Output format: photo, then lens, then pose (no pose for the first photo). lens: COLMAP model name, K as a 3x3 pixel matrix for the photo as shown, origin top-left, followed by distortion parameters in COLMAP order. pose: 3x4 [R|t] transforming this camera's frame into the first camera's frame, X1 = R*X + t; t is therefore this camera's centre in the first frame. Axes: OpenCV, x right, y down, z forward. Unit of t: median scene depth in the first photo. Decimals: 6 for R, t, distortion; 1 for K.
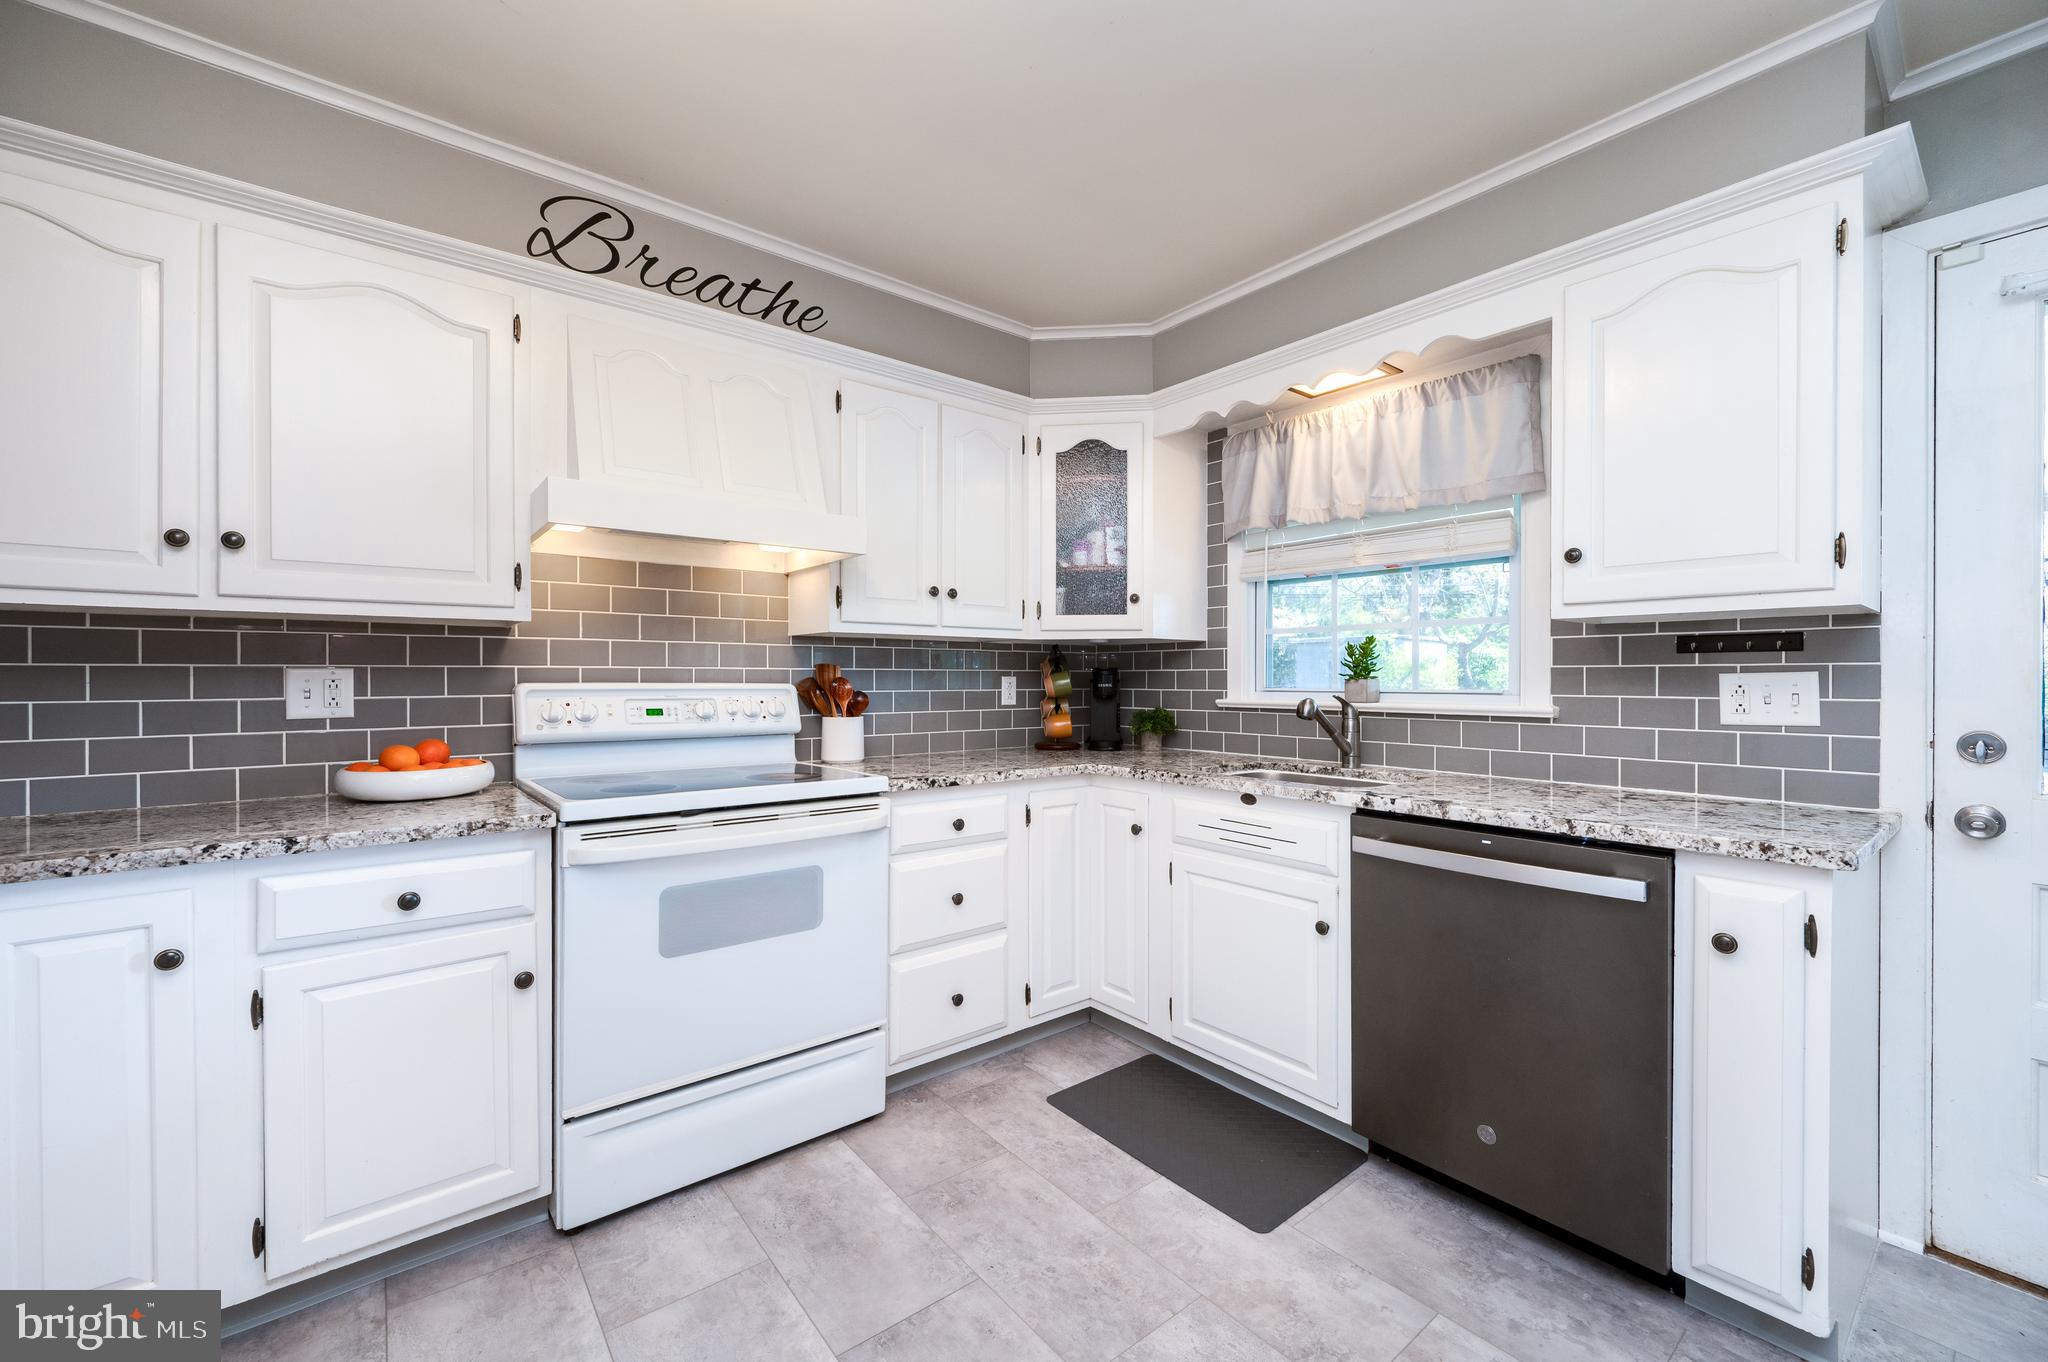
lens RADIAL K [[822.3, 0, 1033.7], [0, 822.3, 665.8], [0, 0, 1]] dist [-0.000245, 0.000133]
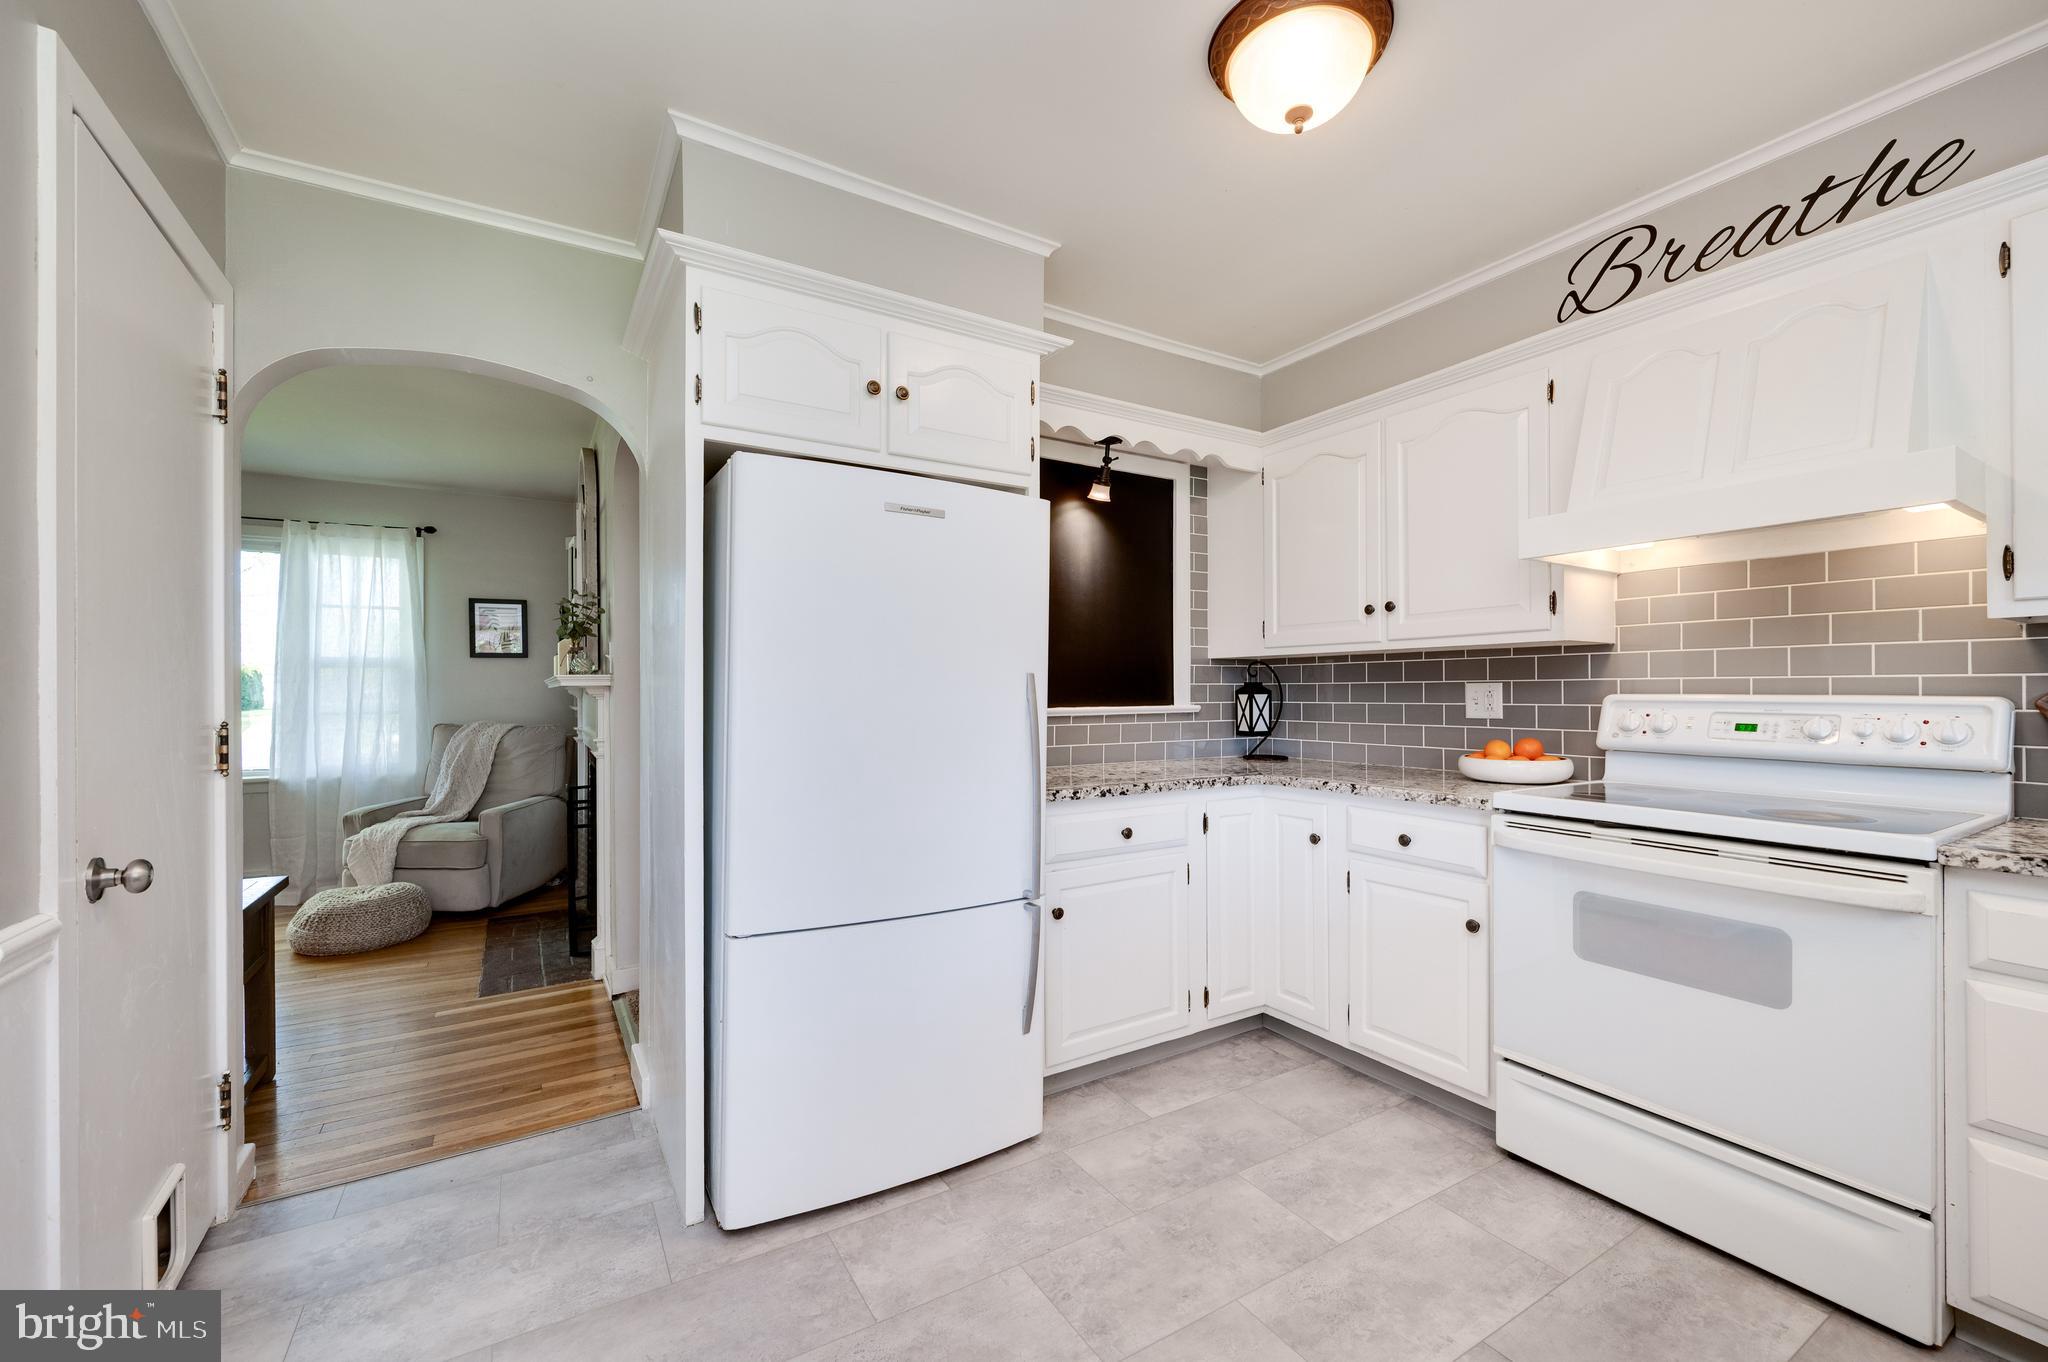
lens RADIAL K [[822.3, 0, 1033.7], [0, 822.3, 665.8], [0, 0, 1]] dist [-0.000245, 0.000133]
pose [[-0.124071, -0.028977, -0.991850, 0.610287], [0.017224, 0.999360, -0.031351, 0.004635], [0.992124, -0.020974, -0.123492, 0.400111]]
